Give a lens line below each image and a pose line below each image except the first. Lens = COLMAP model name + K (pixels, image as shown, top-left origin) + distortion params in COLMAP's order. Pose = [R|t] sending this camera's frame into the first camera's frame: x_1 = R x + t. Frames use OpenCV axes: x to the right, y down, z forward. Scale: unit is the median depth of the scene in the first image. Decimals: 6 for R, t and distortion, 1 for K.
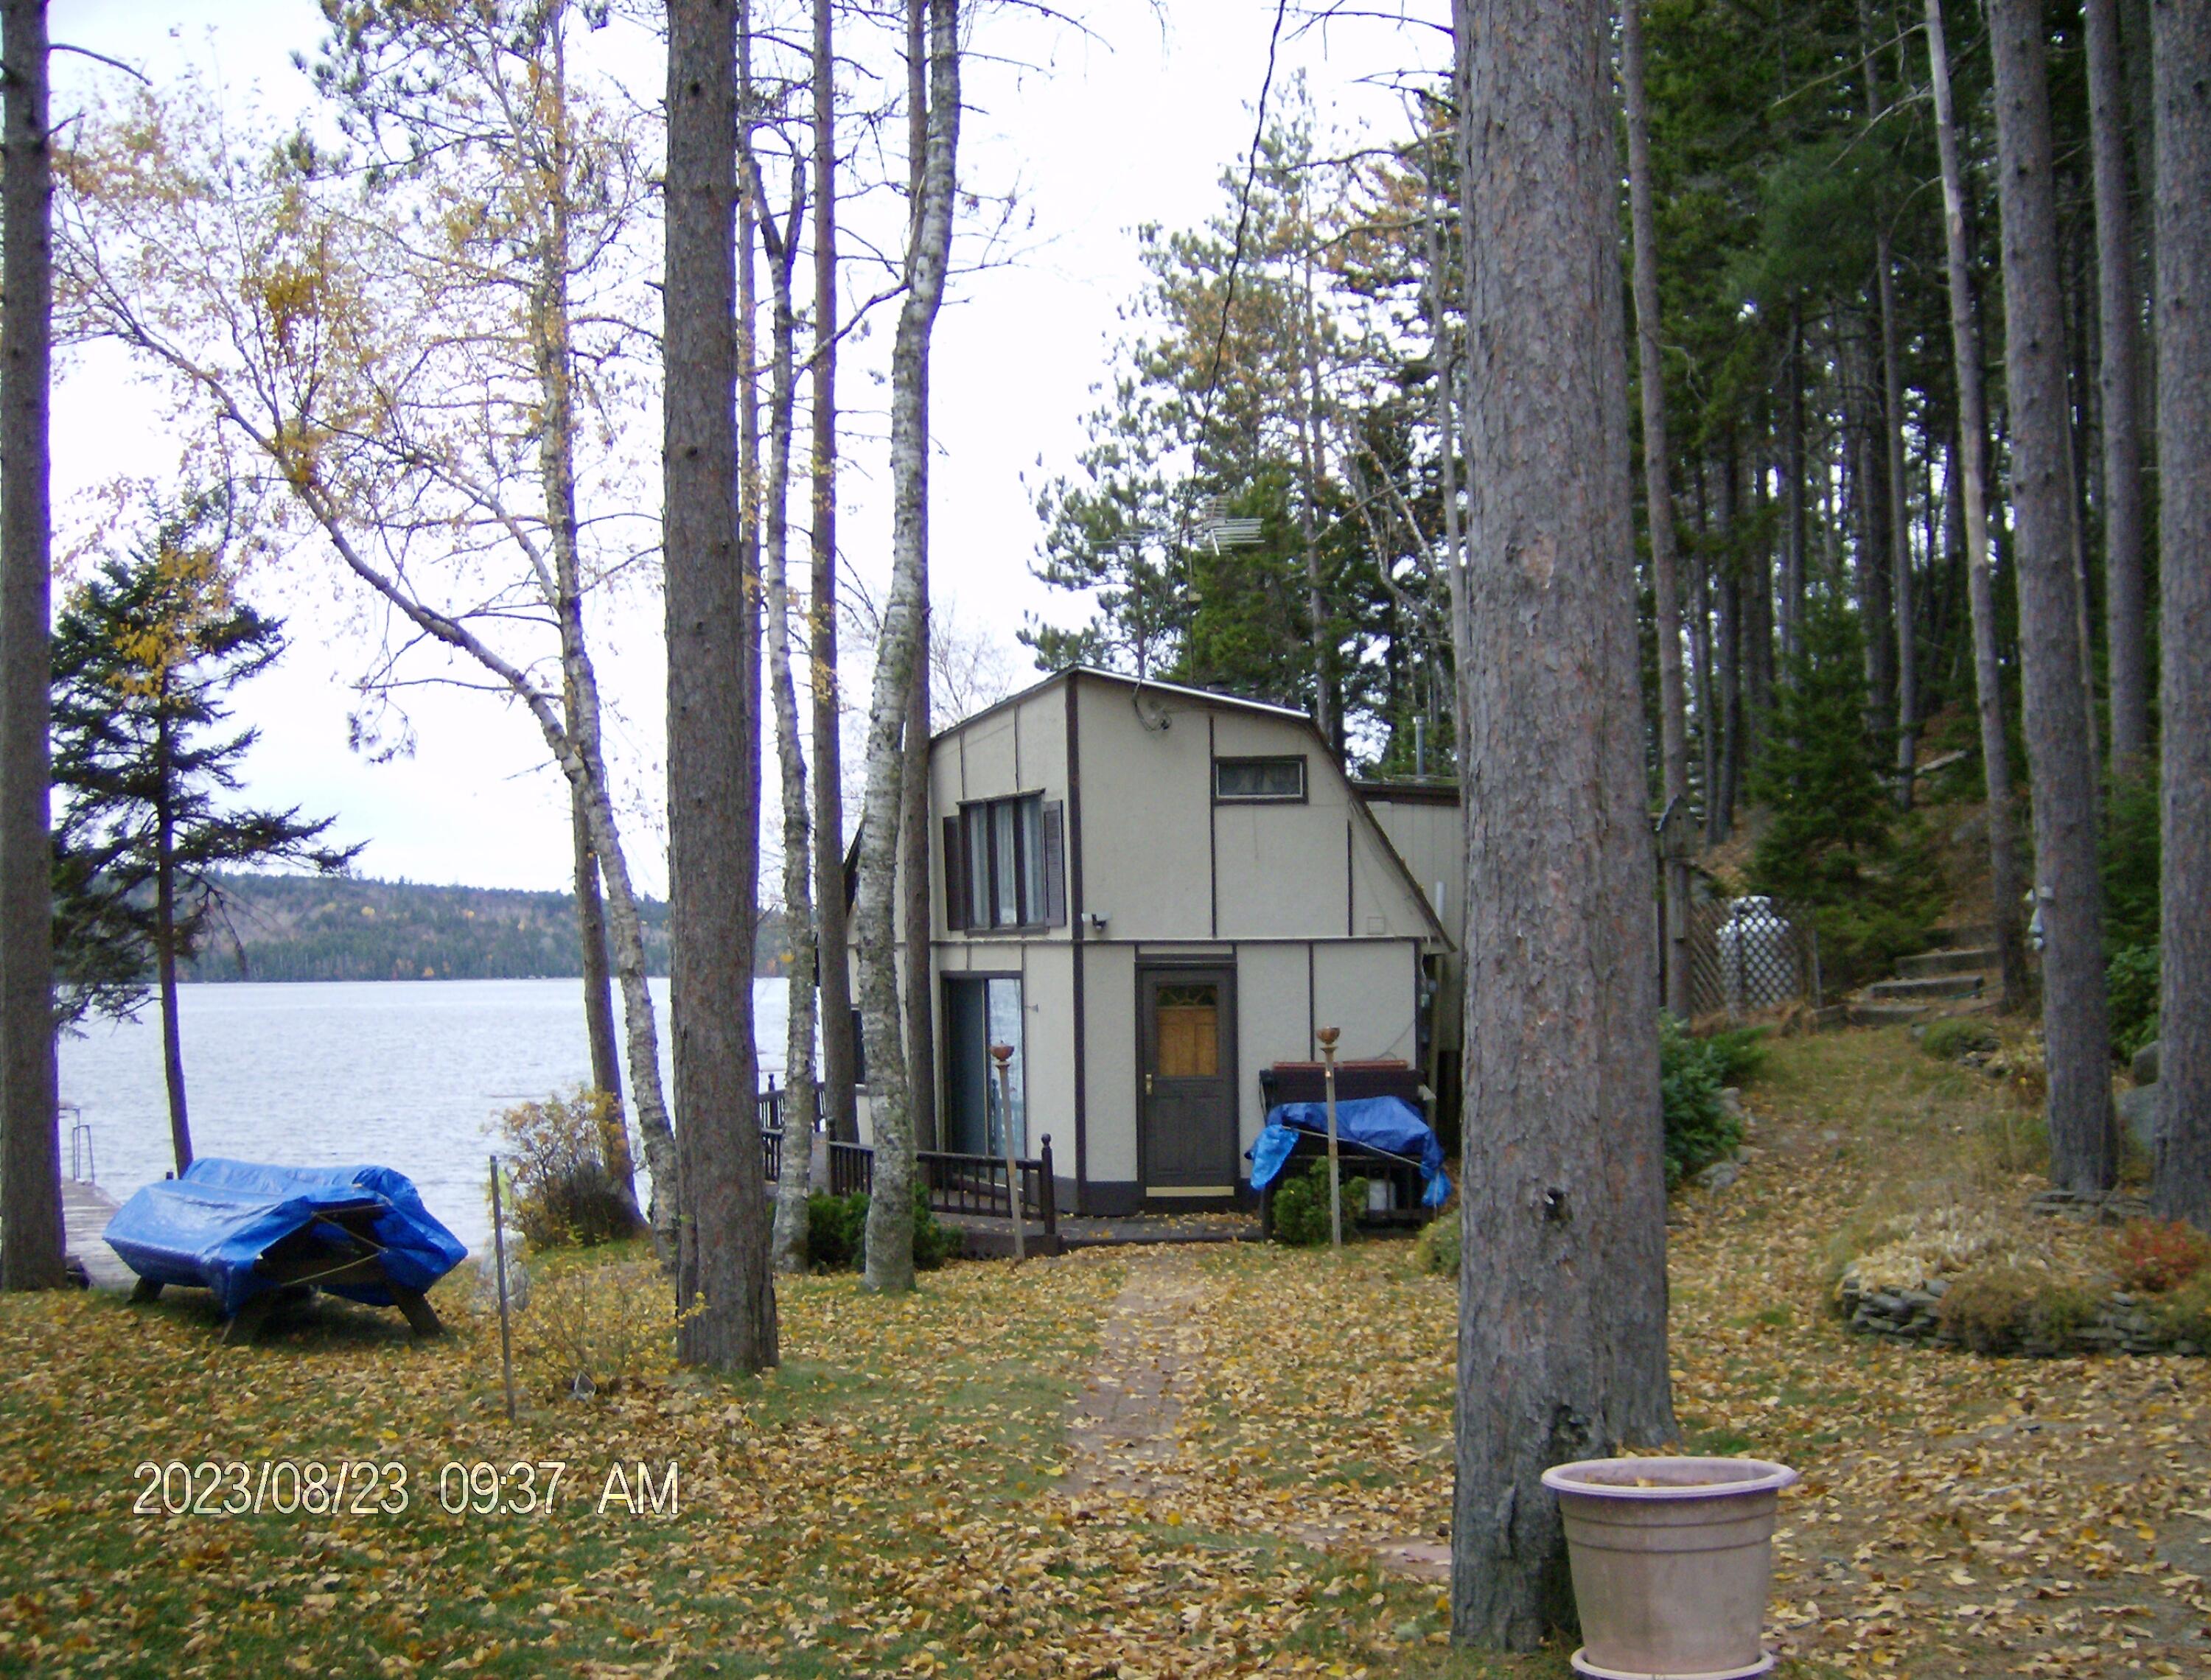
lens RADIAL K [[2448.9, 0, 1105.5], [0, 2448.9, 840.0], [0, 0, 1]] dist [-0.186789, 0.007886]
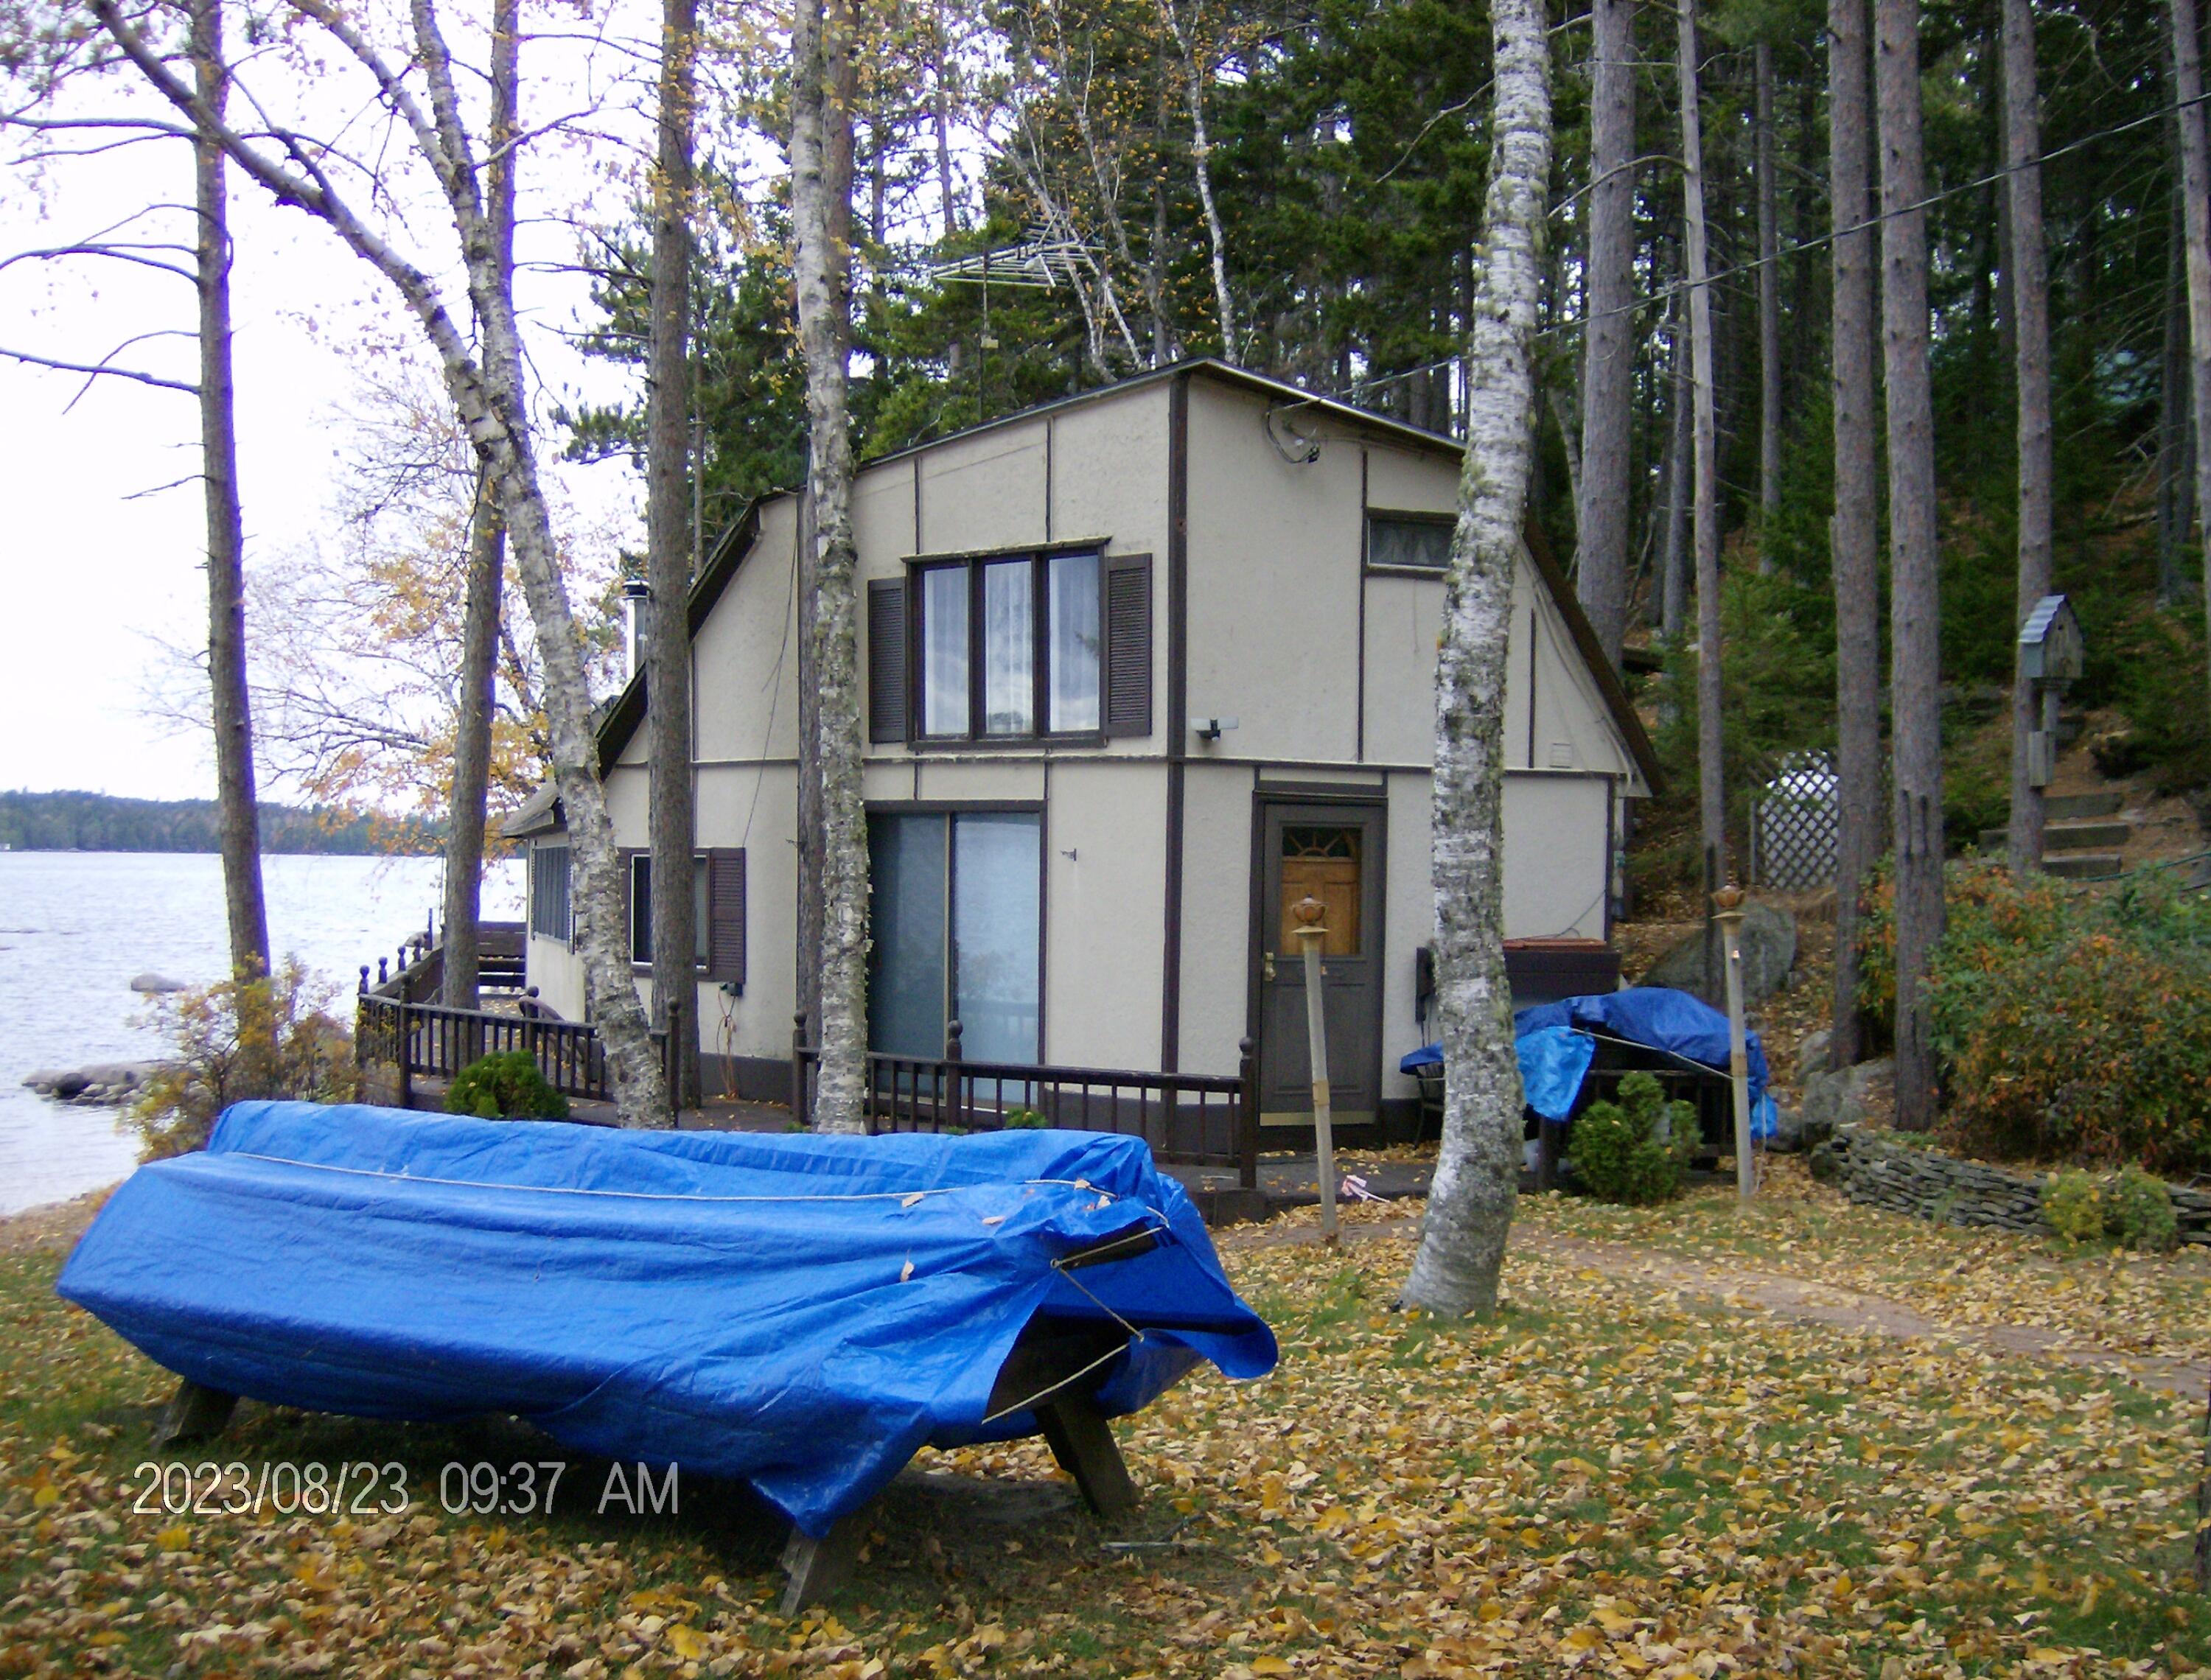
lens RADIAL K [[2448.9, 0, 1105.5], [0, 2448.9, 840.0], [0, 0, 1]] dist [-0.186789, 0.007886]
pose [[0.938869, 0.033641, 0.342627, -0.266471], [-0.048722, 0.998181, 0.035502, 0.040958], [-0.340810, -0.050025, 0.938800, 0.357753]]
